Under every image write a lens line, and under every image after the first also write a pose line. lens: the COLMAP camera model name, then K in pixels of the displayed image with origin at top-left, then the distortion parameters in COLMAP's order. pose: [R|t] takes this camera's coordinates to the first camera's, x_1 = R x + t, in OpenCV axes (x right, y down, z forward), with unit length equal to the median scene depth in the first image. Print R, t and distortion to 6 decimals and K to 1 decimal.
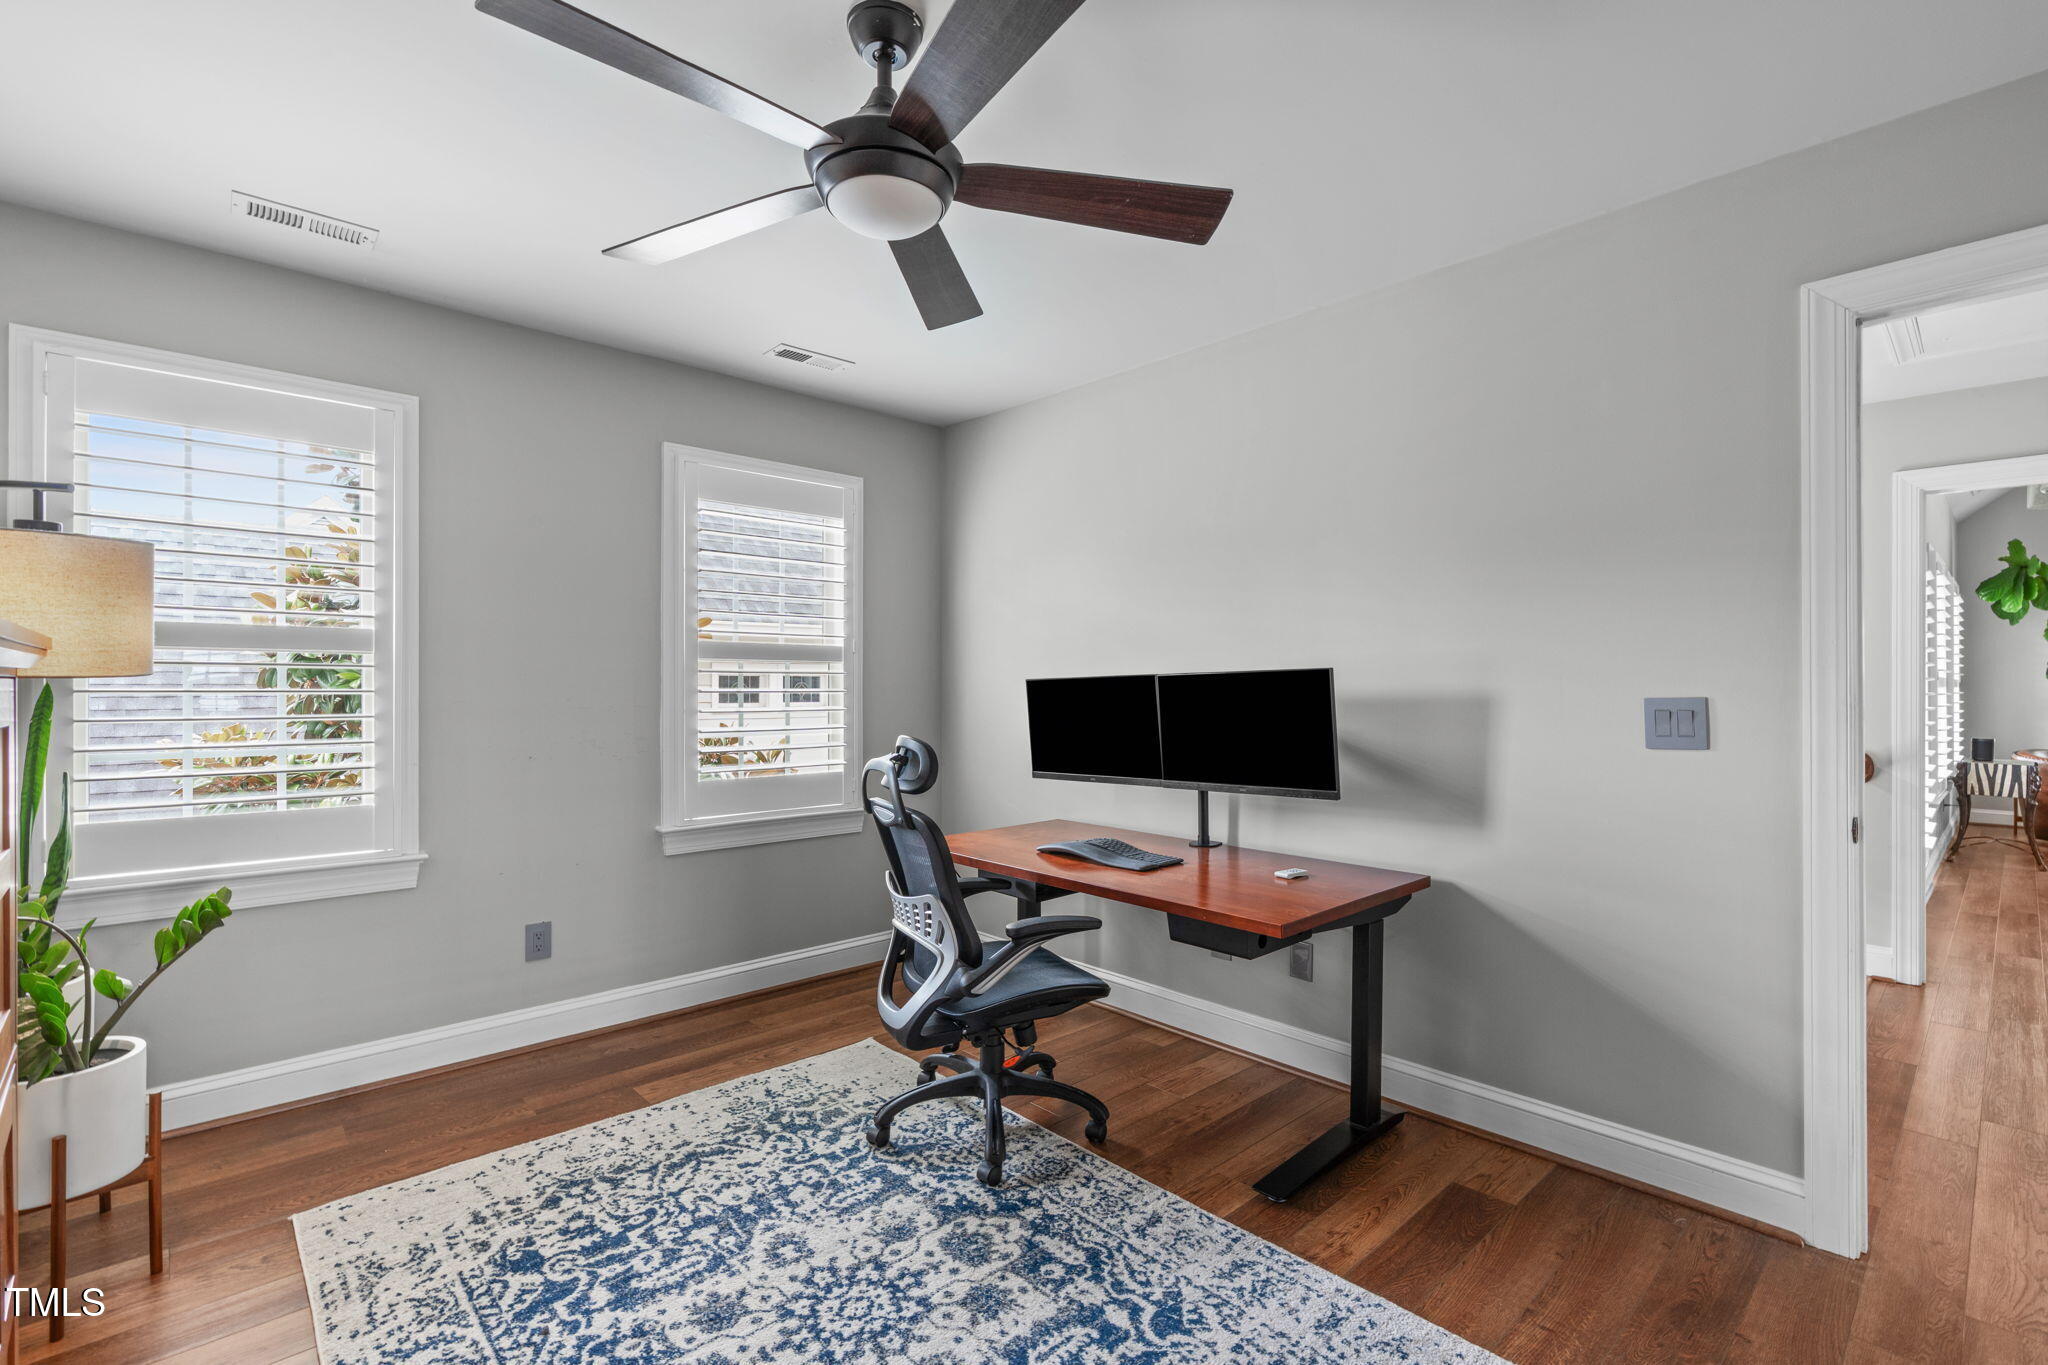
lens RADIAL K [[923.8, 0, 1028.7], [0, 923.8, 683.2], [0, 0, 1]] dist [-0.003363, -0.000092]
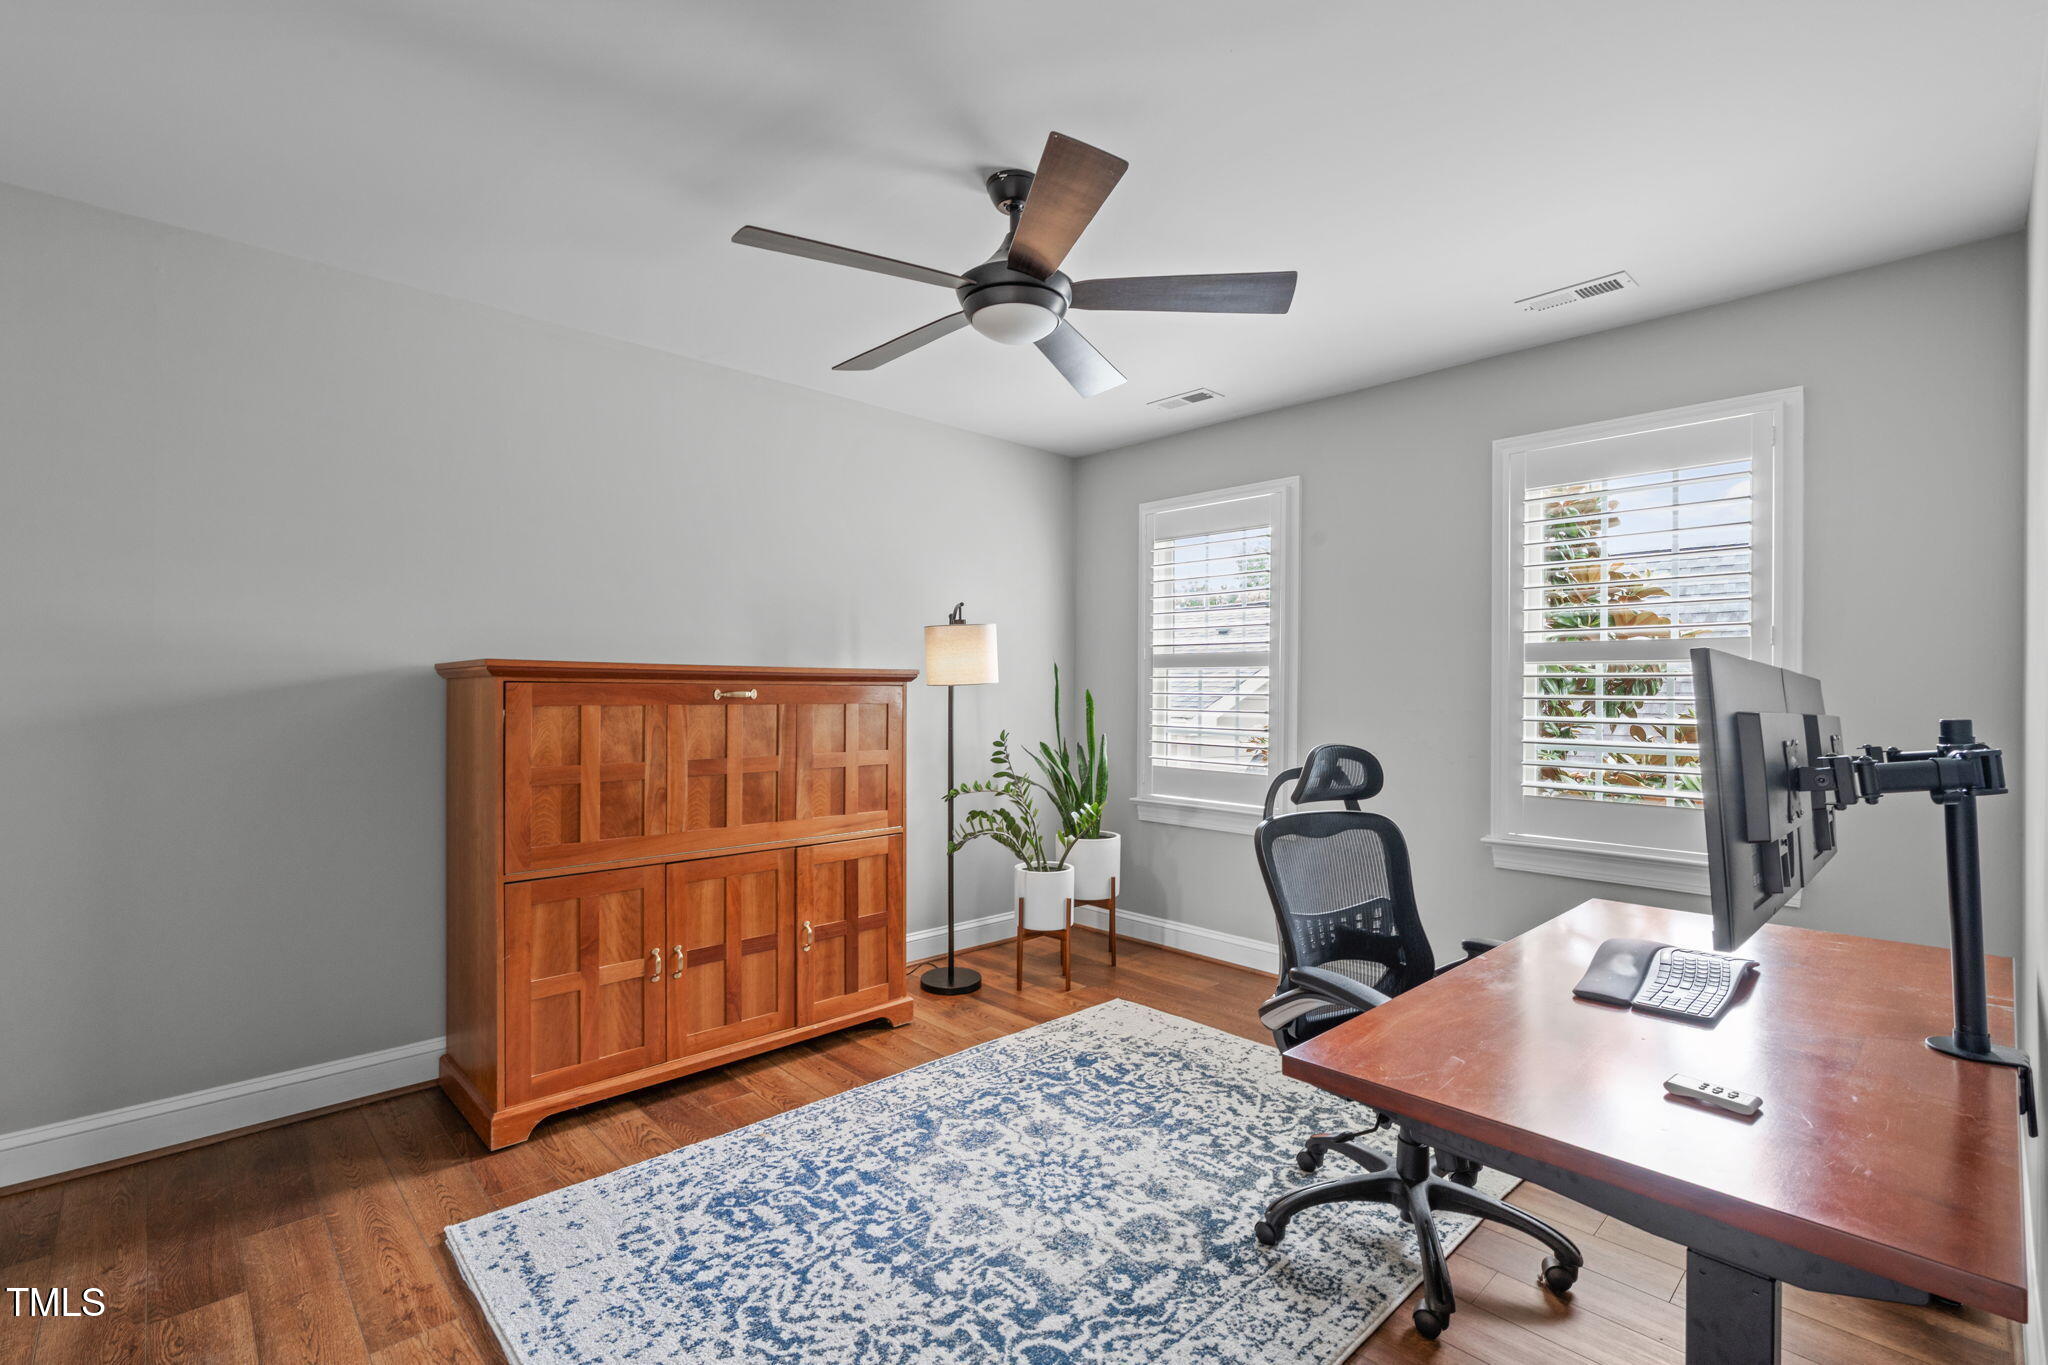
lens RADIAL K [[923.8, 0, 1028.7], [0, 923.8, 683.2], [0, 0, 1]] dist [-0.003363, -0.000092]
pose [[0.013897, -0.010663, -0.999847, 0.936543], [-0.004247, 0.999933, -0.010723, 0.010332], [0.999894, 0.004395, 0.013851, 0.820557]]
